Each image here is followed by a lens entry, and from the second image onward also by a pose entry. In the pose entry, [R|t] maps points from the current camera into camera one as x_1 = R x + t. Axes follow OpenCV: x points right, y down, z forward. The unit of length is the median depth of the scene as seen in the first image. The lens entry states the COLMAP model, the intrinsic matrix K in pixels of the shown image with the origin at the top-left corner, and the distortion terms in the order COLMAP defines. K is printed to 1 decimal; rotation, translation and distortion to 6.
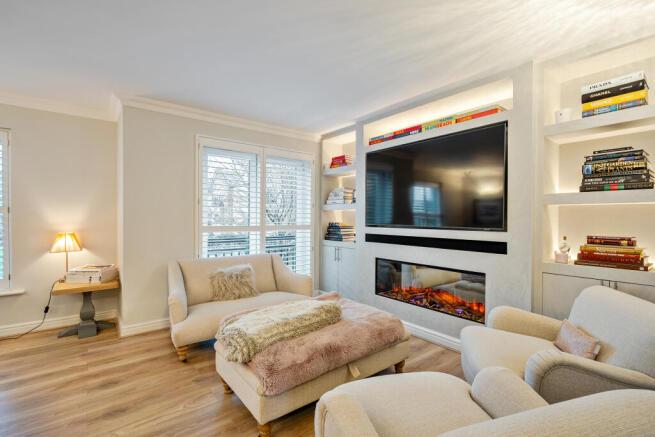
lens RADIAL K [[316.9, 0, 327.5], [0, 316.9, 218.5], [0, 0, 1]] dist [0.000571, 0.000151]
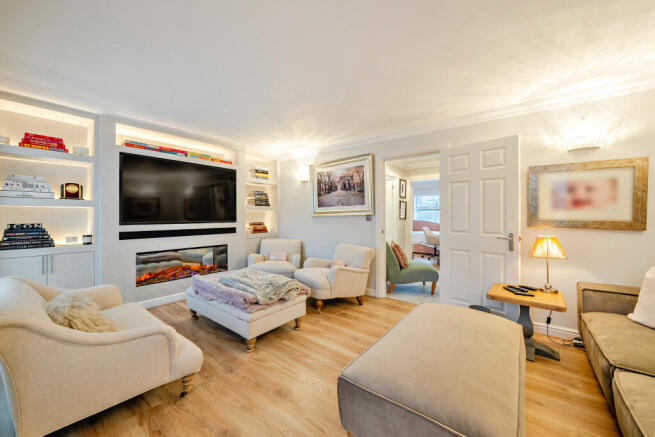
lens RADIAL K [[249.8, 0, 327.5], [0, 249.8, 218.5], [0, 0, 1]] dist [-0.000246, -0.000105]
pose [[-0.257855, -0.013957, 0.966083, -1.180296], [0.005187, 0.999861, 0.015829, -0.006809], [-0.966170, 0.009092, -0.257747, 0.822773]]
